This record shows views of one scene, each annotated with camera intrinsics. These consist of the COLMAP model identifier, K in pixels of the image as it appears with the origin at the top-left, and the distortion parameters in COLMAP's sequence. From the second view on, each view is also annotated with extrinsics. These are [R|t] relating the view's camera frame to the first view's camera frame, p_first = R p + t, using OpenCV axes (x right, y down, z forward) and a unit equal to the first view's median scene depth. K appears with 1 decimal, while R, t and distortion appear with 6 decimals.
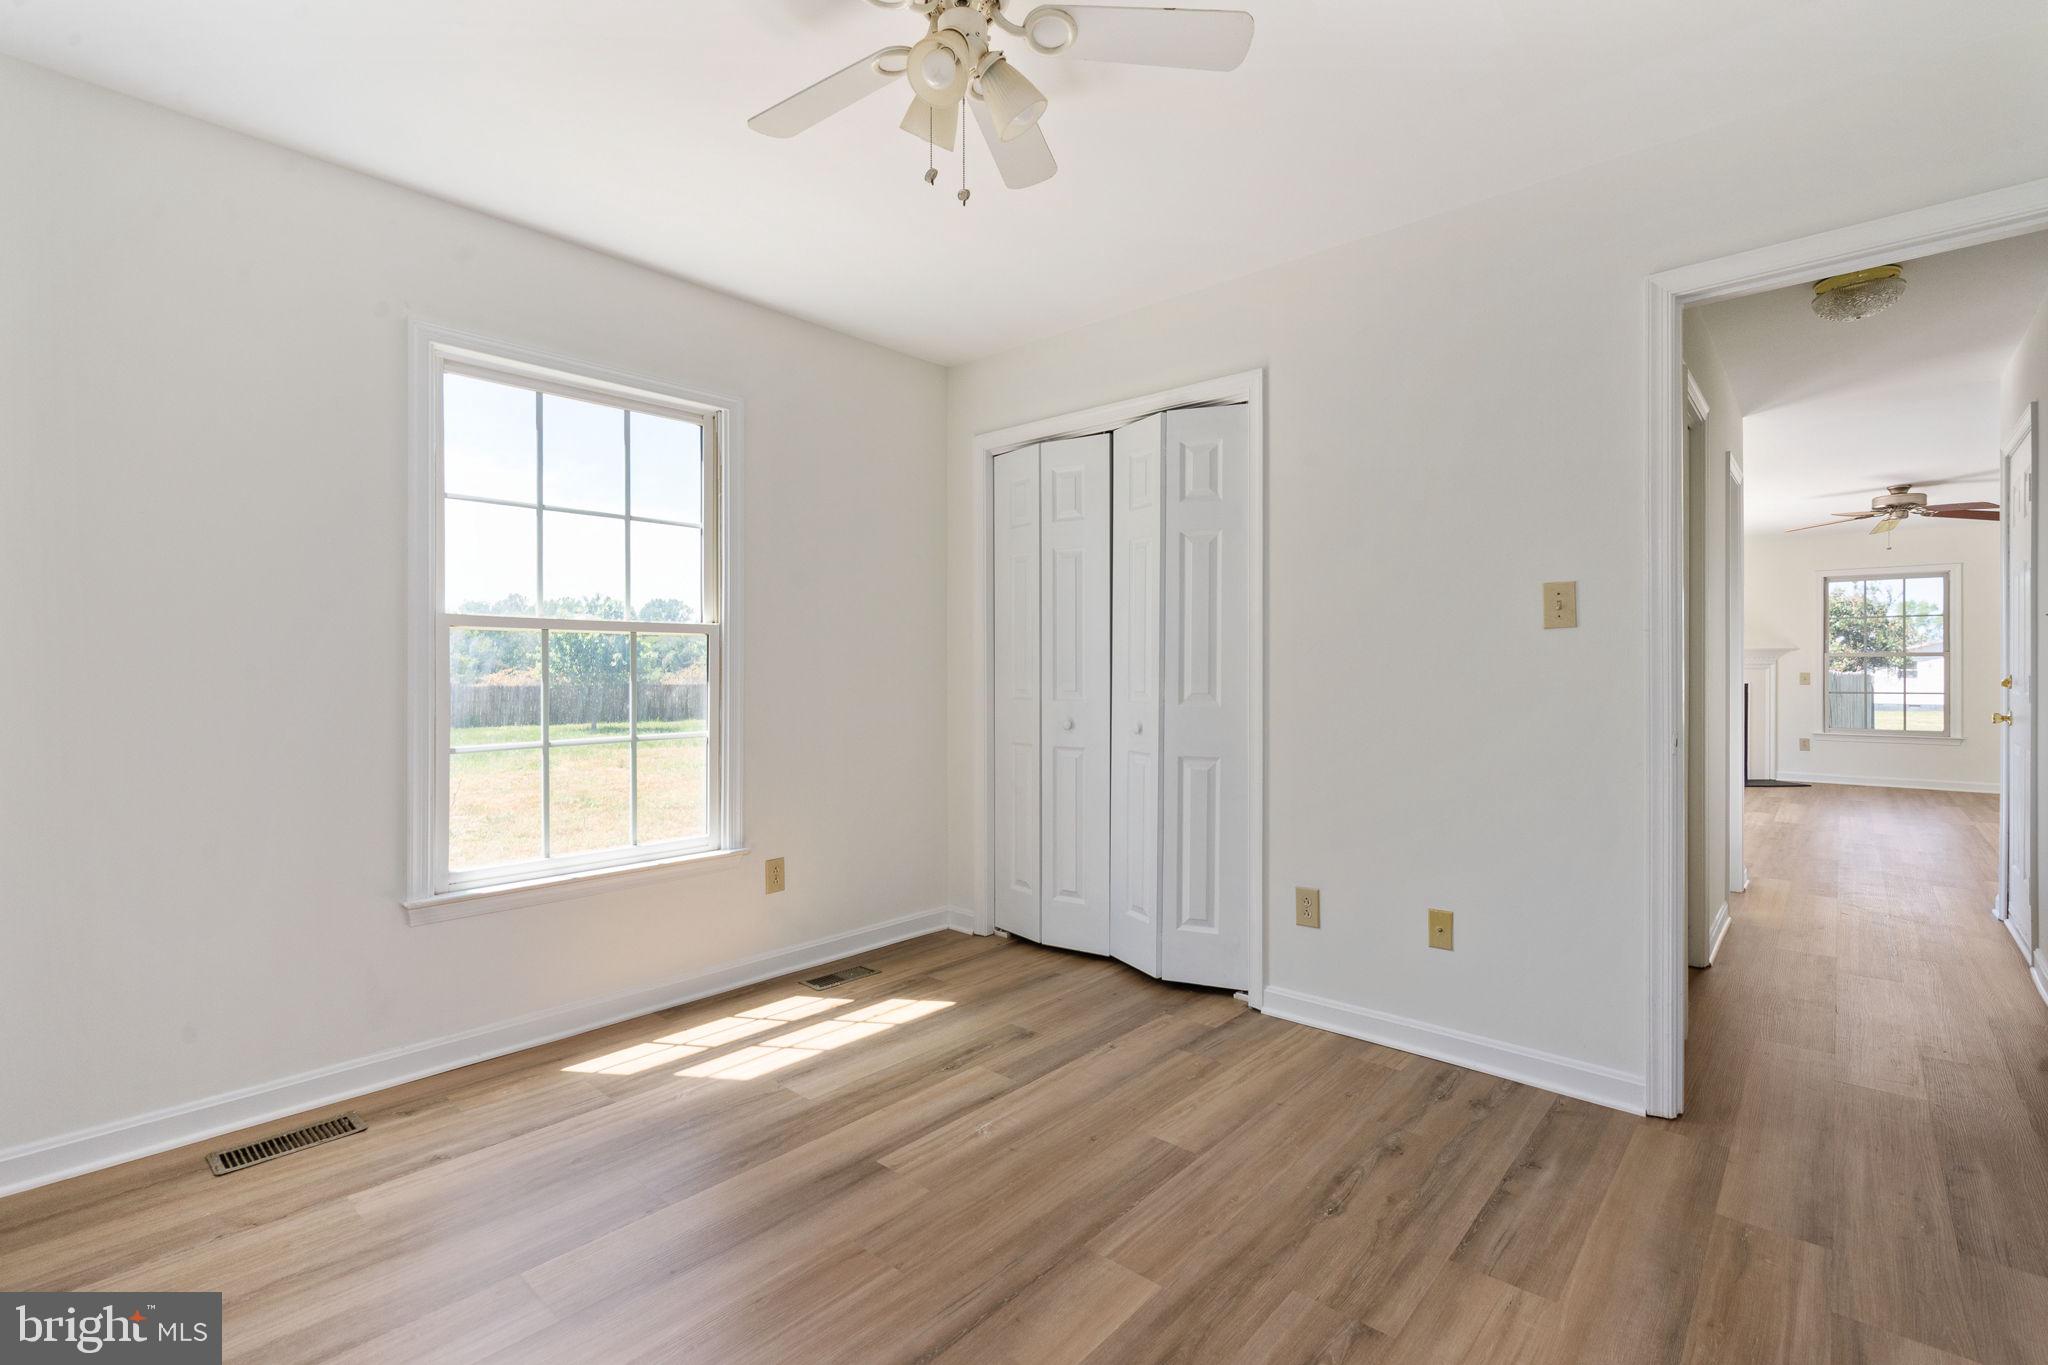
lens RADIAL K [[922.5, 0, 1022.6], [0, 922.5, 676.4], [0, 0, 1]] dist [-0.006894, 0.003405]
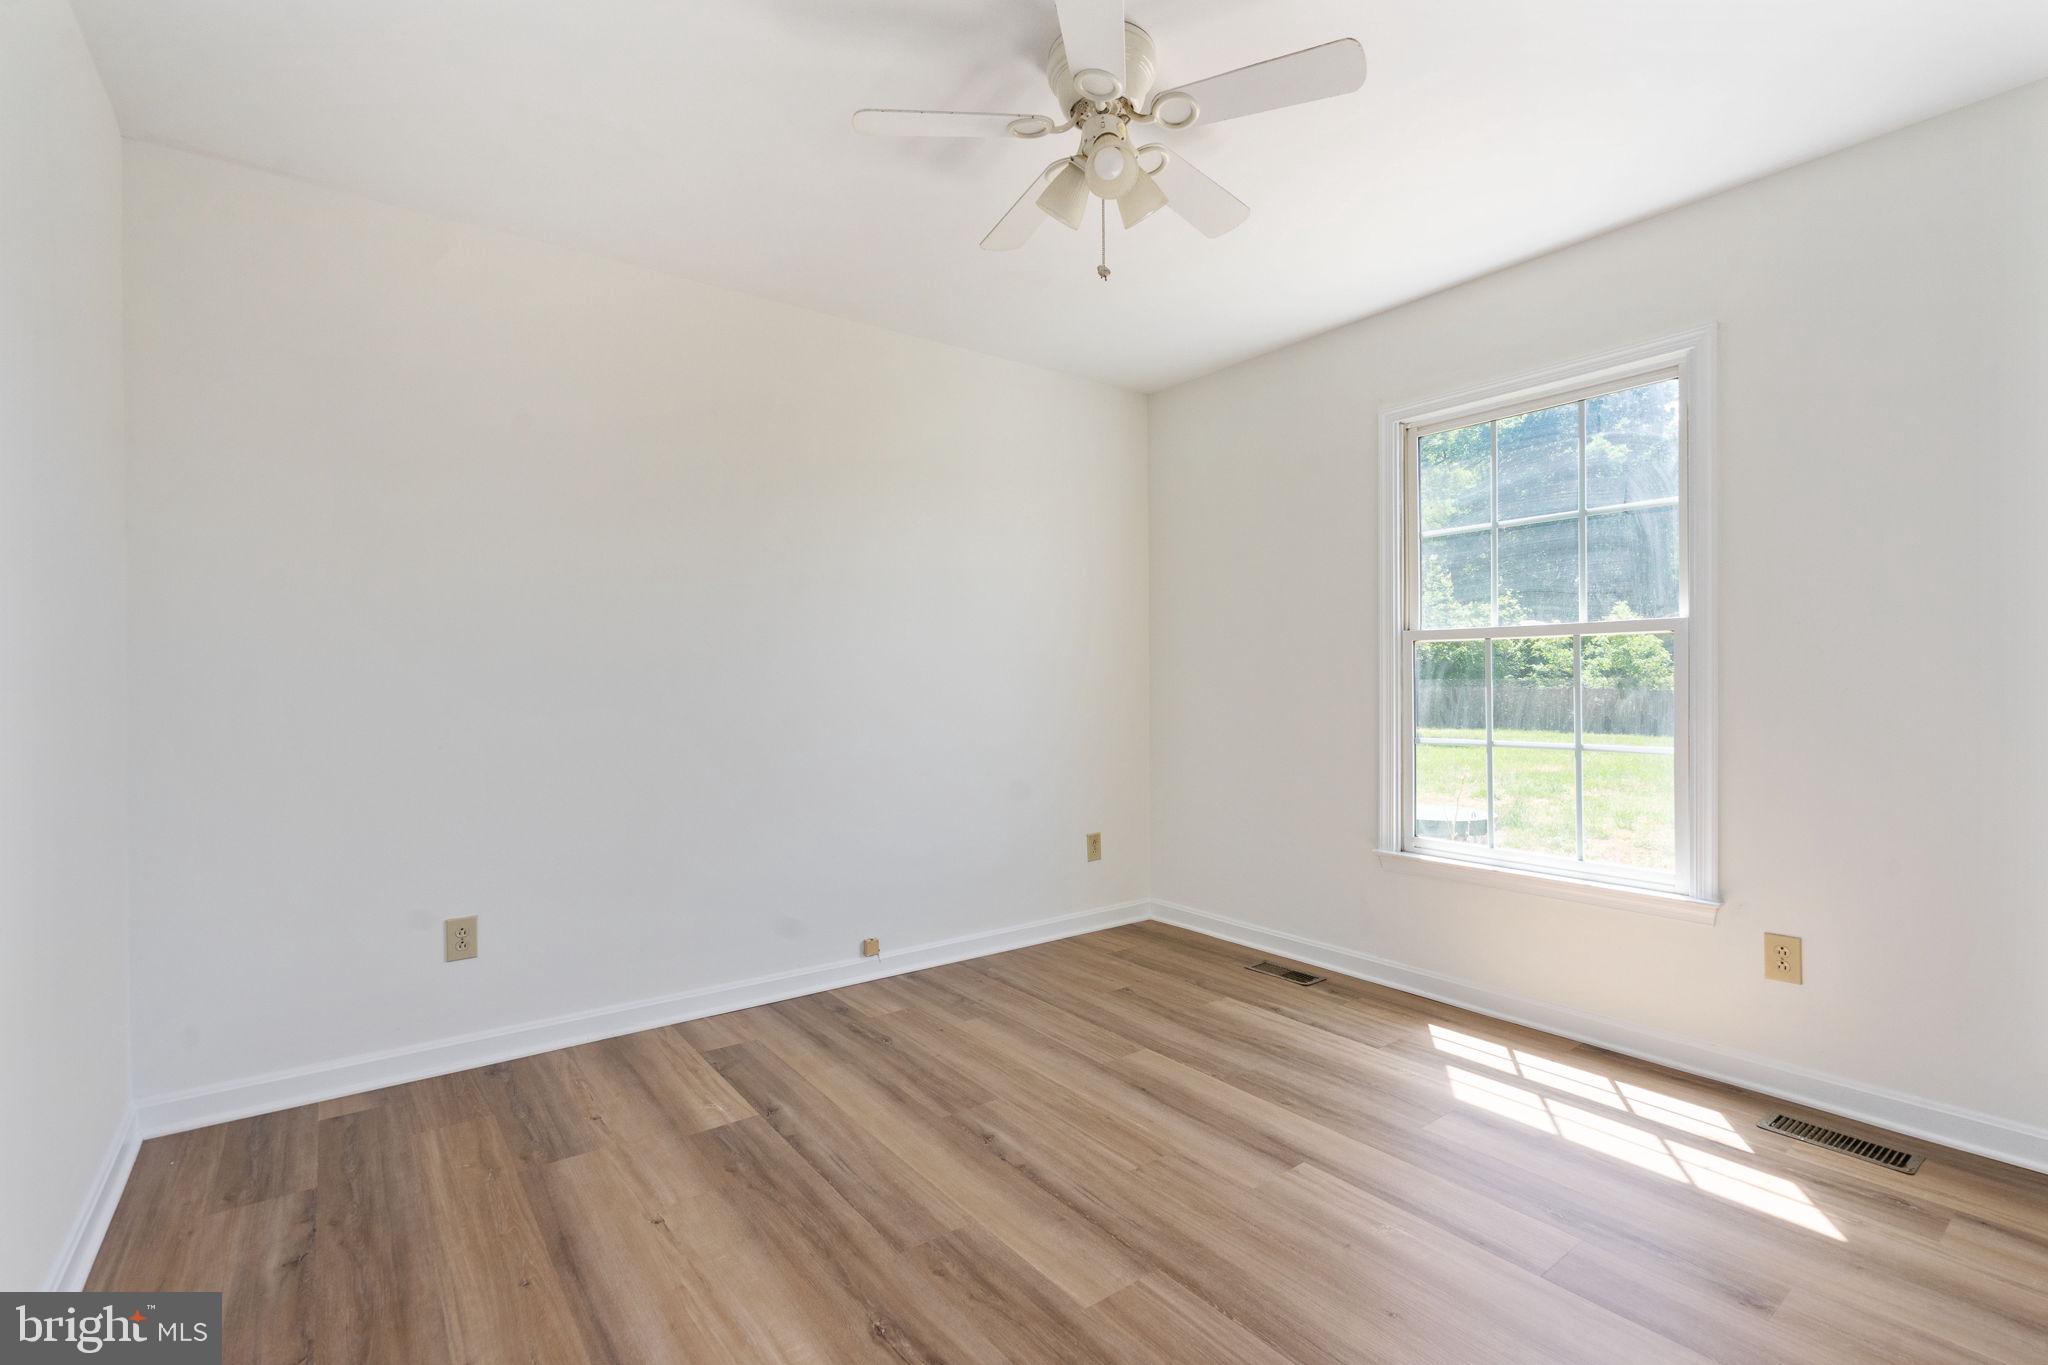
lens RADIAL K [[922.5, 0, 1026.4], [0, 922.5, 683.5], [0, 0, 1]] dist [-0.006894, 0.003405]
pose [[-0.192691, 0.004117, -0.981251, 0.692294], [0.000888, 0.999992, 0.004022, -0.004475], [0.981259, -0.000096, -0.192693, 0.694054]]
